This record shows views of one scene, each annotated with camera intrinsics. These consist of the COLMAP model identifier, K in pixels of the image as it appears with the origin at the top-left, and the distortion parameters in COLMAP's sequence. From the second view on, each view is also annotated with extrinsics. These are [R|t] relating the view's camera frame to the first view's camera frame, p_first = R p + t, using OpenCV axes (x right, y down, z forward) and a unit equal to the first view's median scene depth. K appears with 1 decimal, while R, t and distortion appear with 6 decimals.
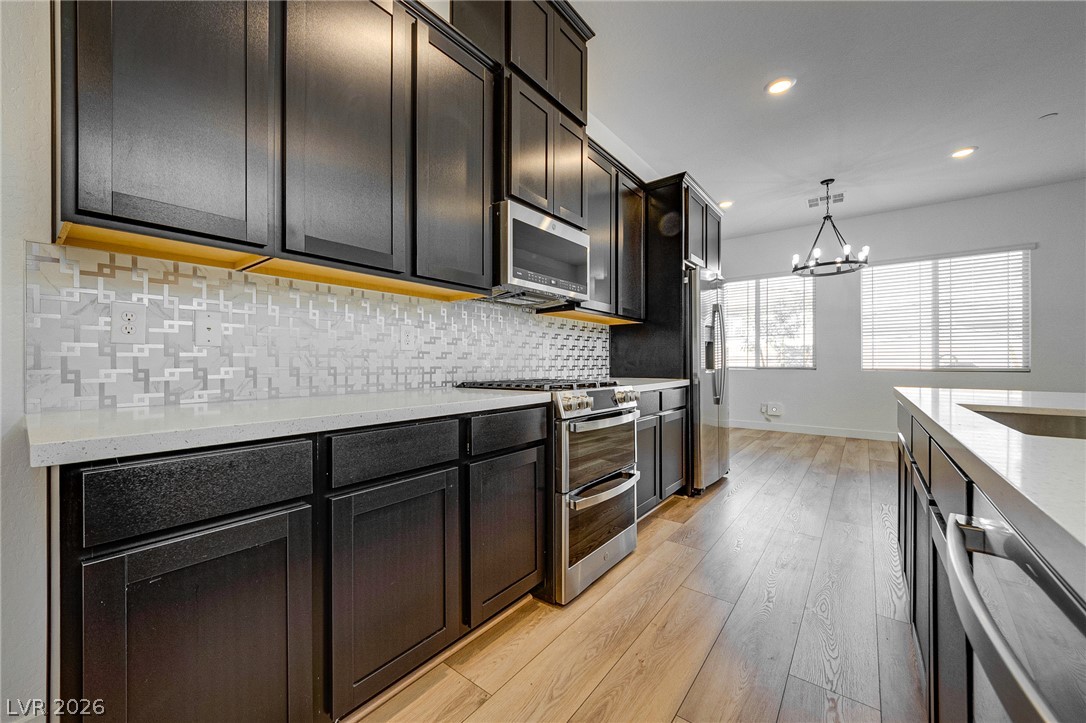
lens RADIAL K [[435.8, 0, 541.9], [0, 435.8, 362.4], [0, 0, 1]] dist [0.004443, 0.000422]
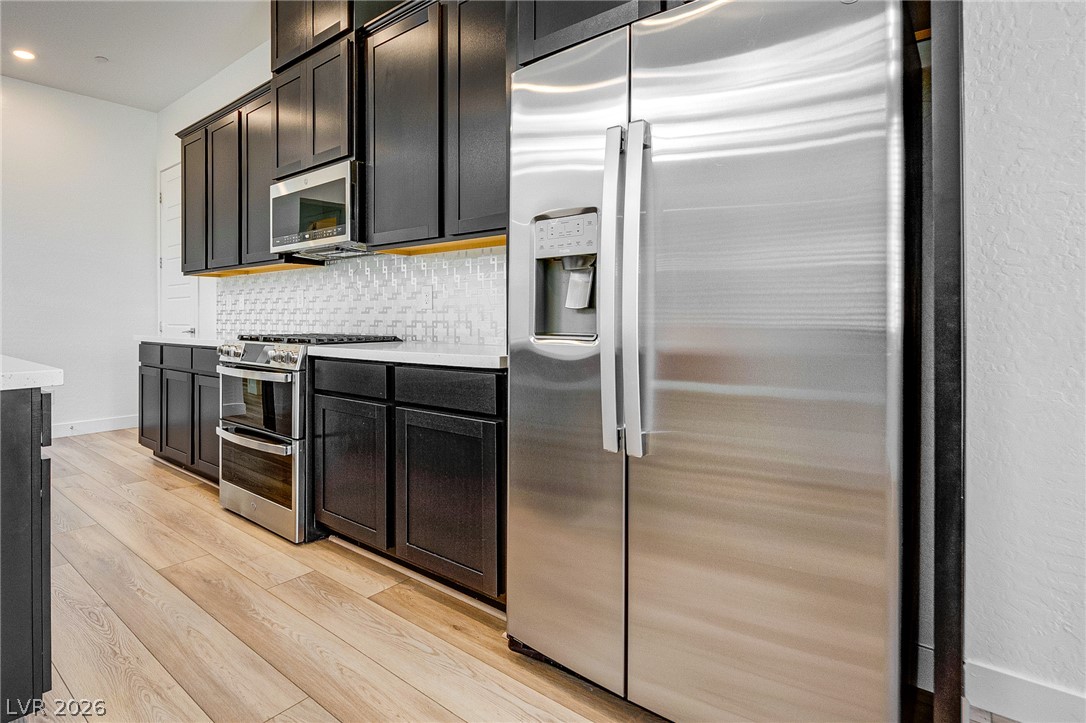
lens RADIAL K [[578.0, 0, 451.4], [0, 578.0, 314.3], [0, 0, 1]] dist [0.002183, 0.000374]
pose [[-0.107341, -0.007023, -0.994197, 0.903404], [0.003205, 0.999967, -0.007410, 0.004399], [0.994217, -0.003981, -0.107315, 1.014553]]
